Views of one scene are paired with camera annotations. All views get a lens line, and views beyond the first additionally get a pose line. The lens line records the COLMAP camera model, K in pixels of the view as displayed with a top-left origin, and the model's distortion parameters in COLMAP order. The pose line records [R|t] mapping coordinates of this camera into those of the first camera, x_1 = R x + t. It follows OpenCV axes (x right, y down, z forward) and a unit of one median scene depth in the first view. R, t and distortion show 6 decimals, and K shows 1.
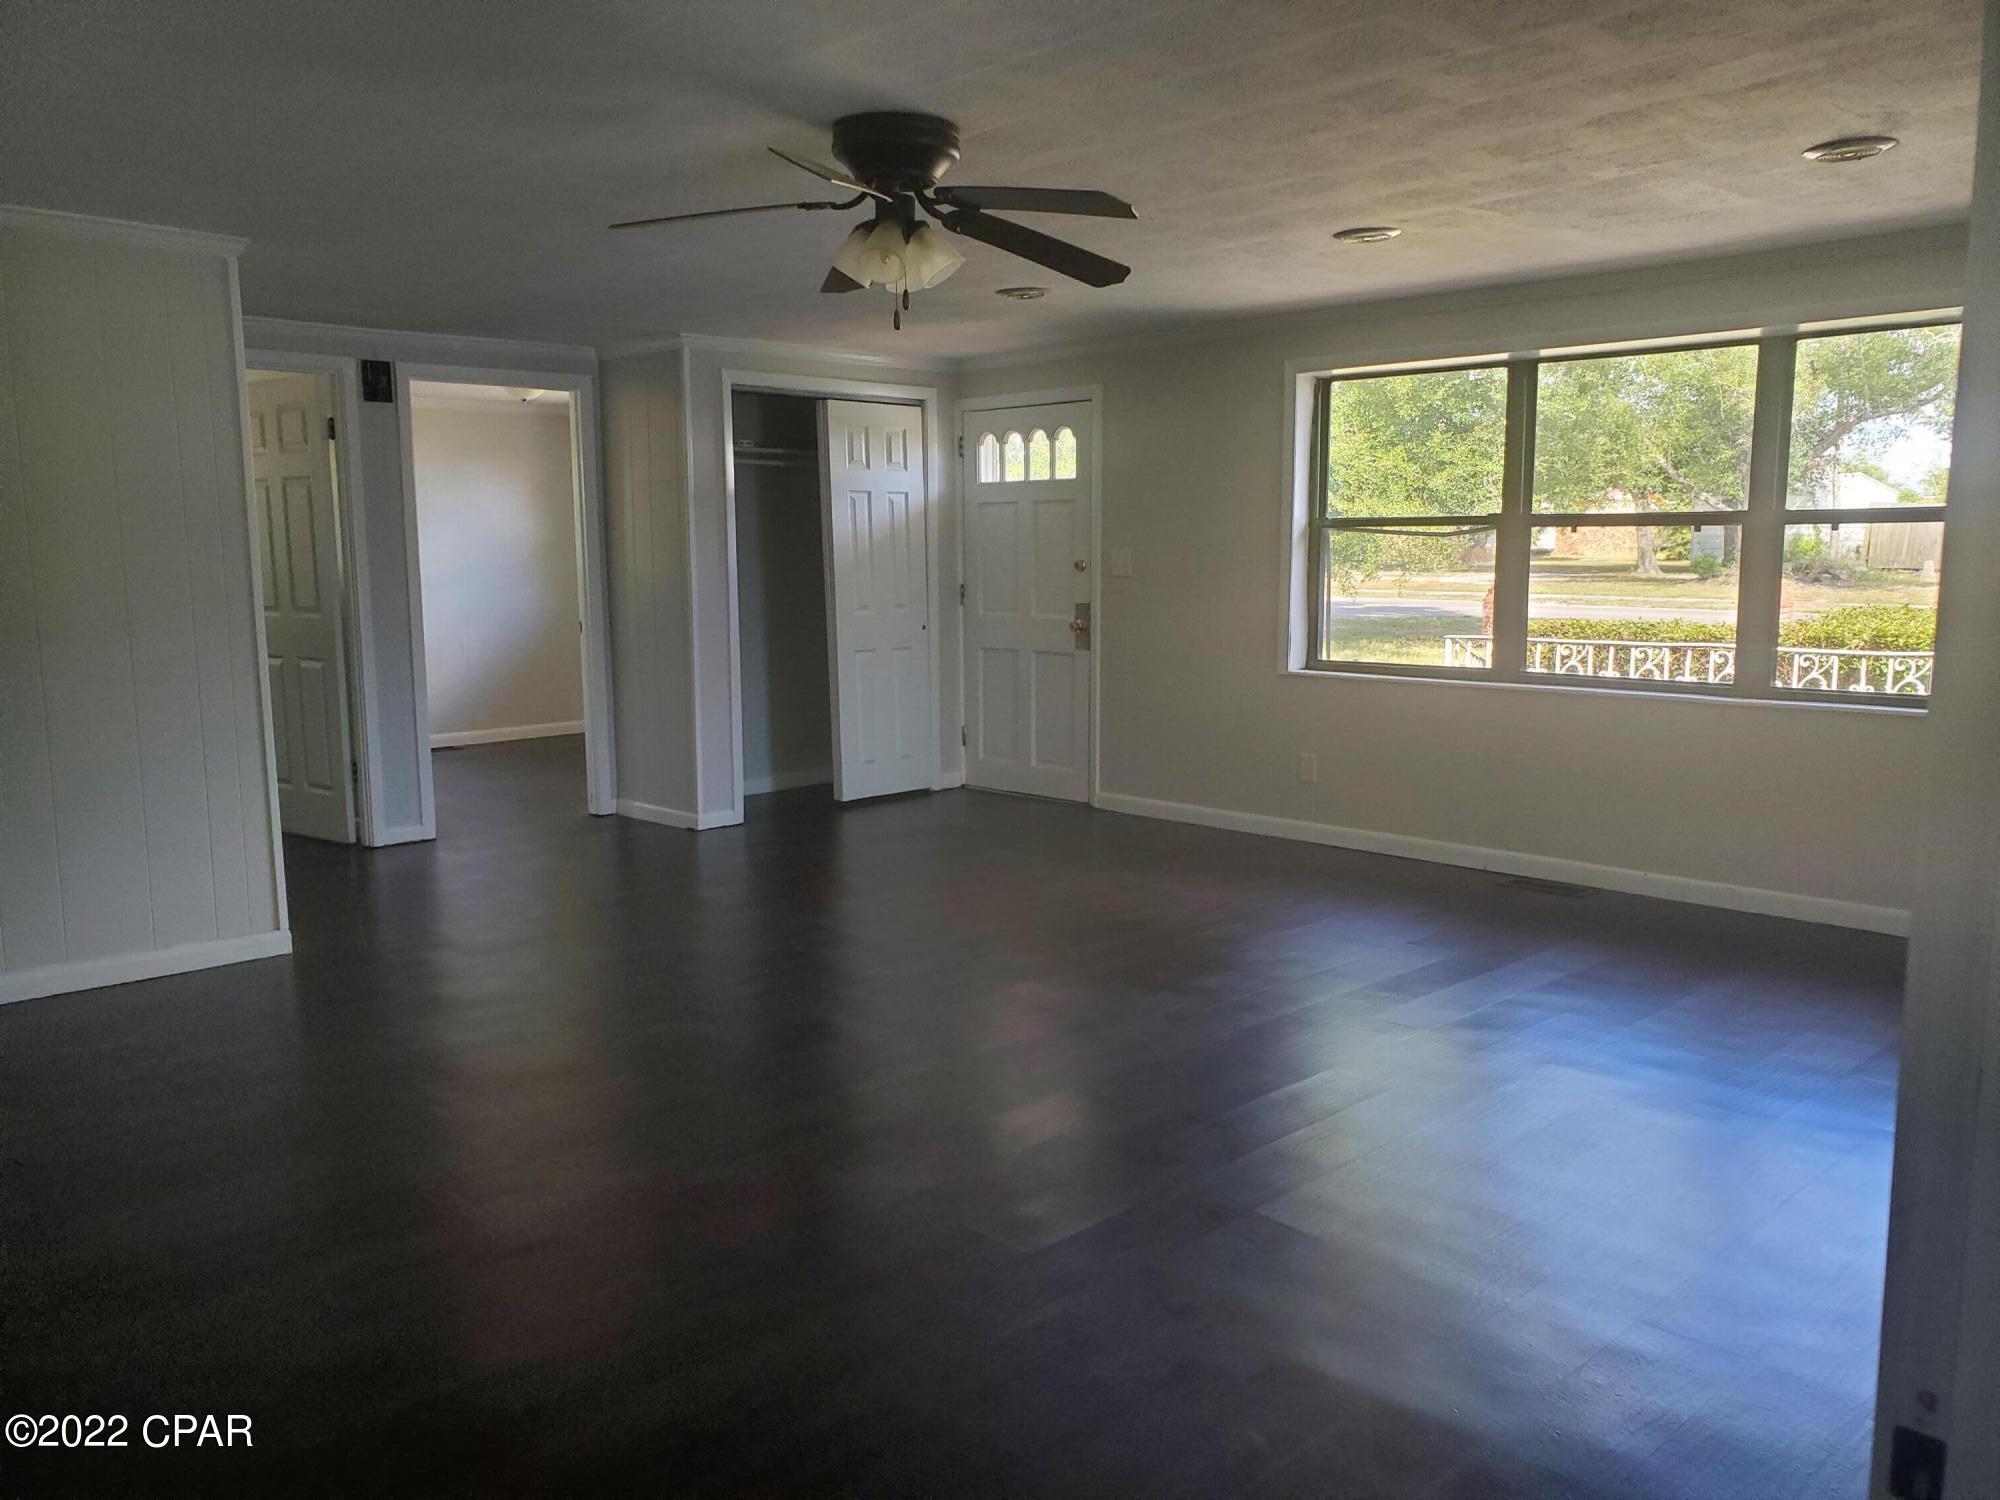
lens RADIAL K [[1555.3, 0, 998.8], [0, 1555.3, 780.8], [0, 0, 1]] dist [0.008190, 0.001818]
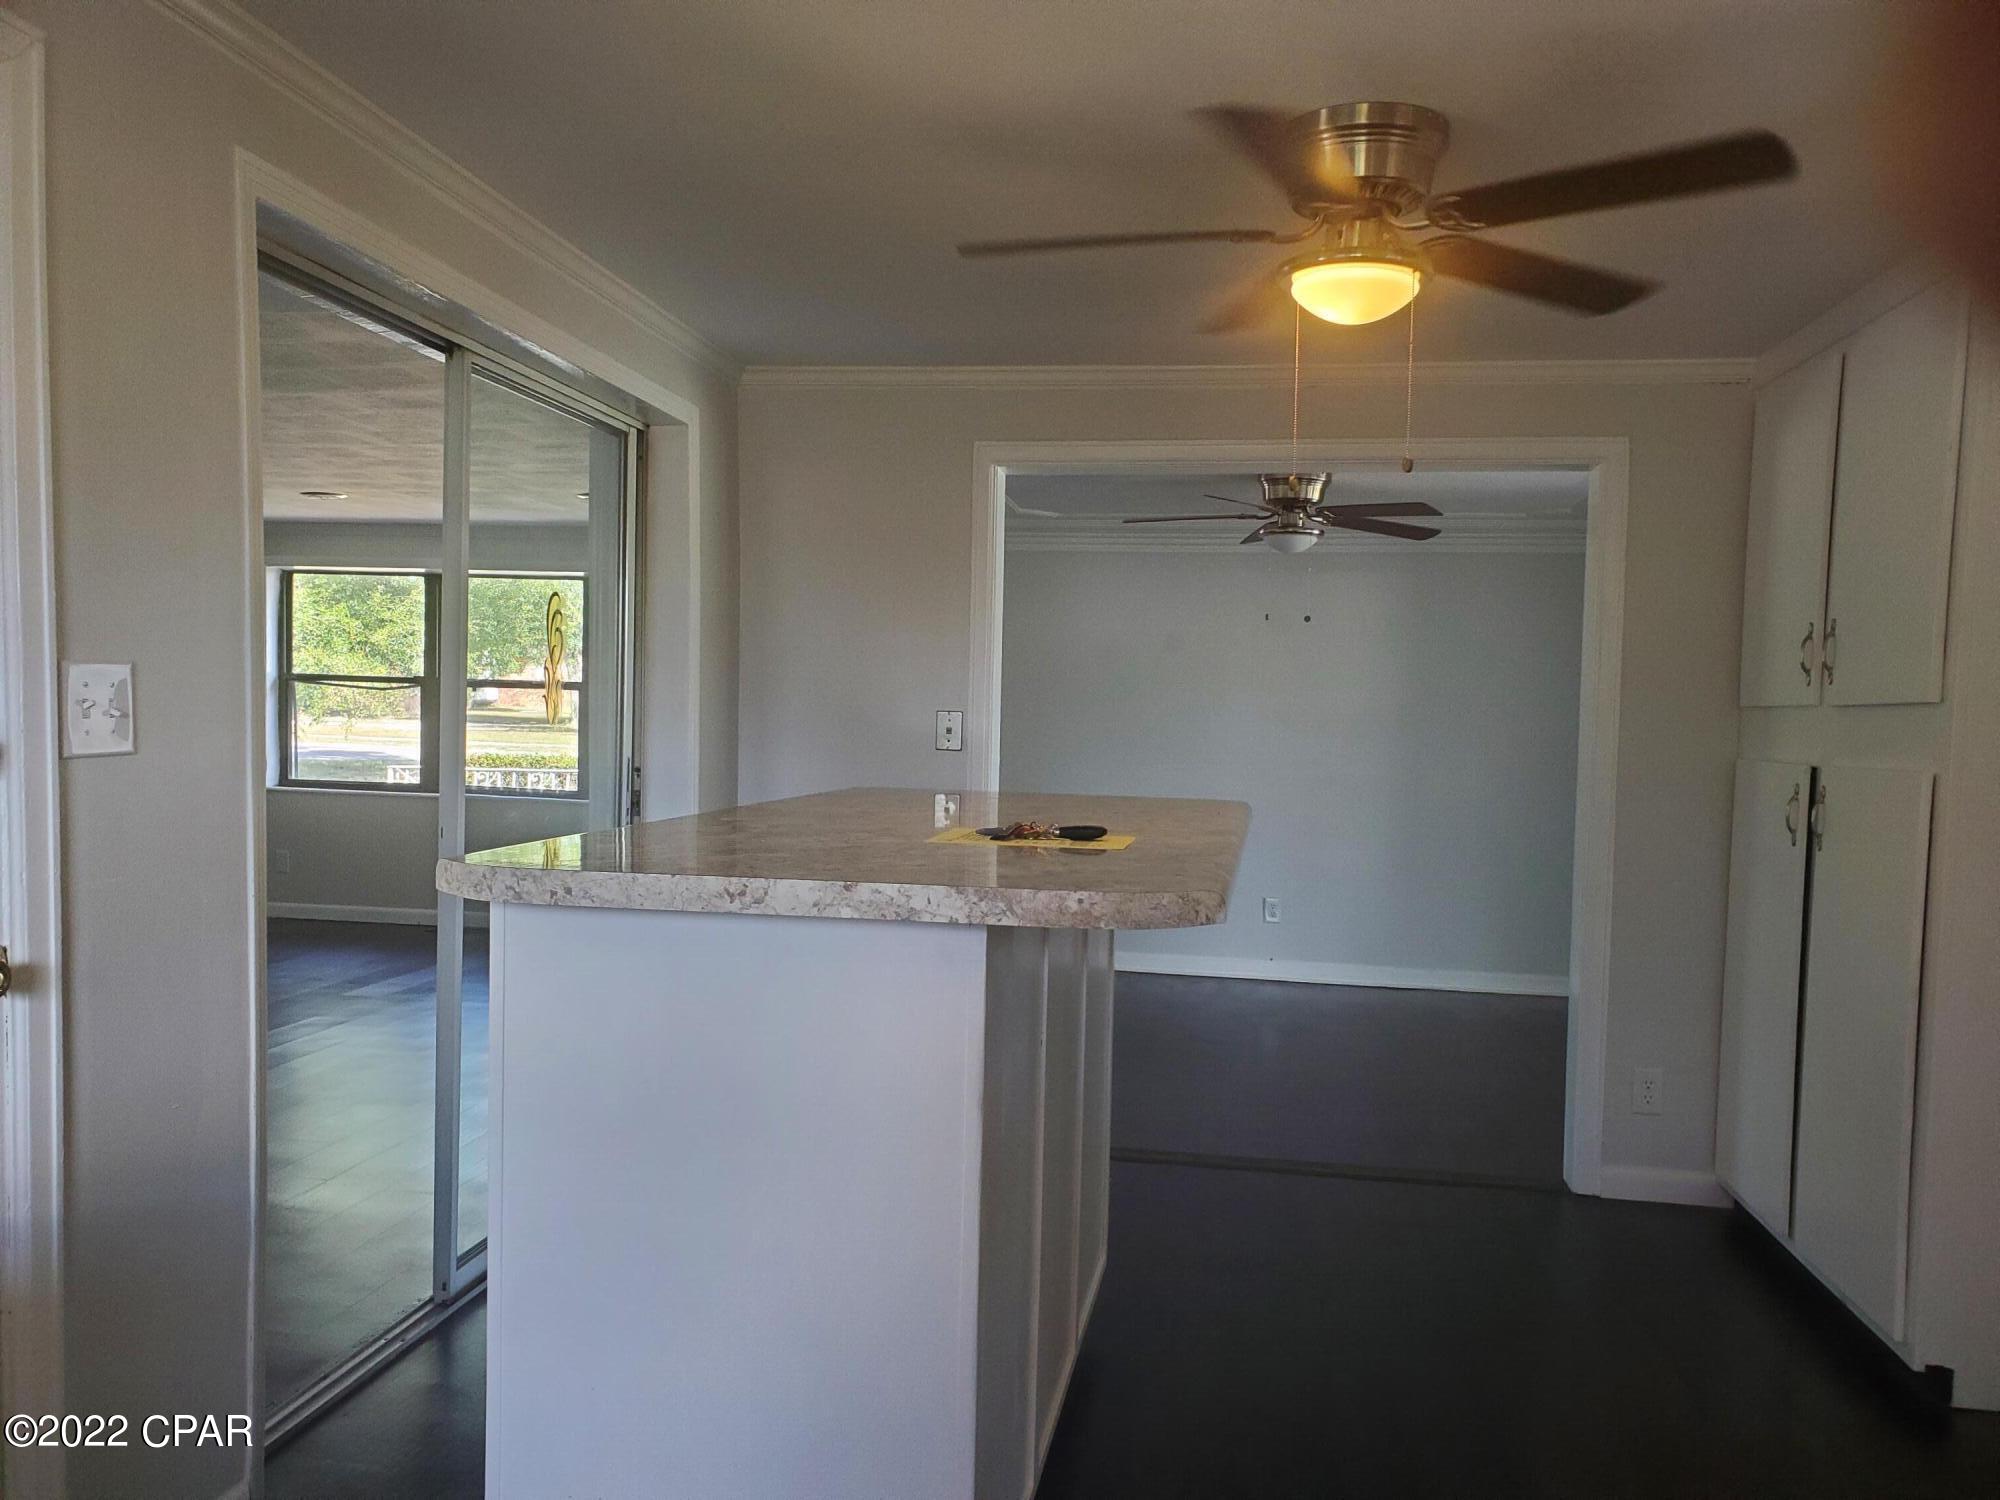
lens RADIAL K [[1555.3, 0, 998.8], [0, 1555.3, 780.8], [0, 0, 1]] dist [0.008190, 0.001818]
pose [[0.796641, -0.003965, 0.604440, -0.088394], [0.061690, 0.995290, -0.074777, 0.046487], [-0.601297, 0.096858, 0.793133, -0.320022]]
